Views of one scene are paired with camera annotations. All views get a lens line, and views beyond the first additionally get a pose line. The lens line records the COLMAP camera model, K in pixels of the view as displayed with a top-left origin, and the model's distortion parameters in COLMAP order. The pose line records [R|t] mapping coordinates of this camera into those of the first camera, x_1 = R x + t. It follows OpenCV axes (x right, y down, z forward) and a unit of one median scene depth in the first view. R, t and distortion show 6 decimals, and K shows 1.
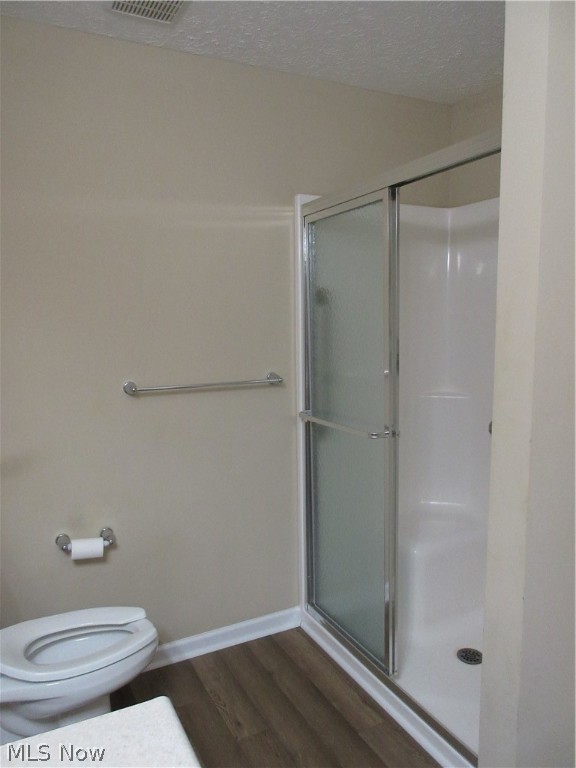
lens RADIAL K [[570.6, 0, 288.0], [0, 570.6, 384.0], [0, 0, 1]] dist [-0.002044, 0.002587]
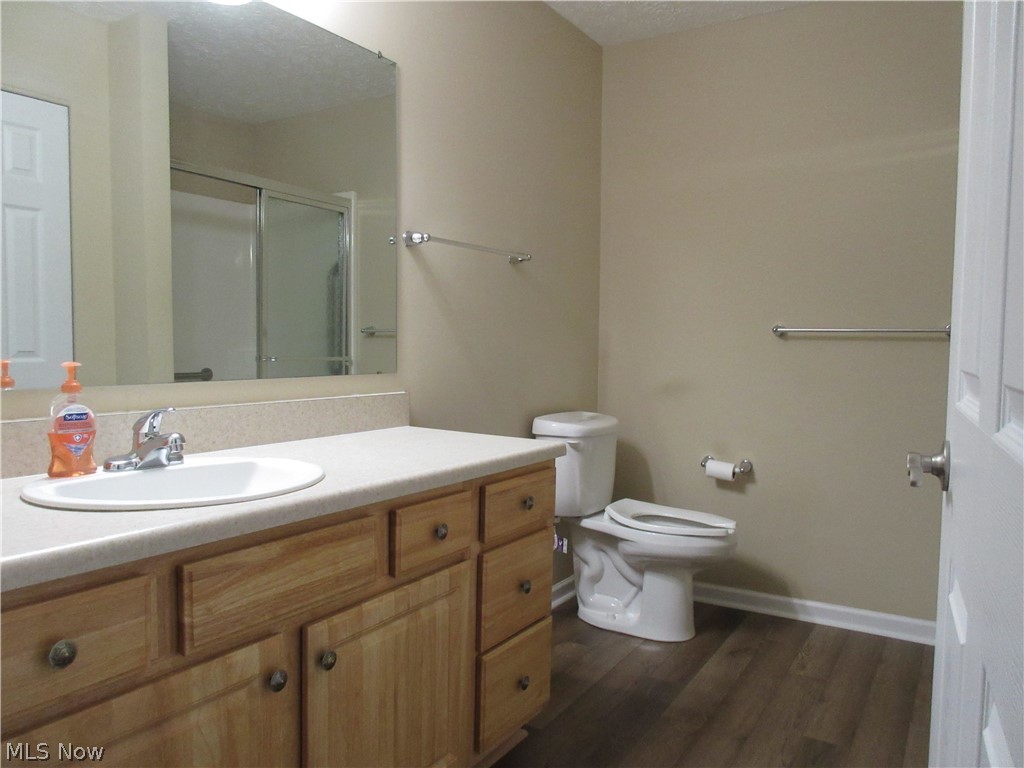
lens RADIAL K [[760.8, 0, 512.0], [0, 760.8, 384.0], [0, 0, 1]] dist [-0.002044, 0.002587]
pose [[0.513530, 0.076732, -0.854634, 0.626035], [-0.137917, 0.990425, 0.006053, 0.150870], [0.846915, 0.114760, 0.519196, -0.133371]]
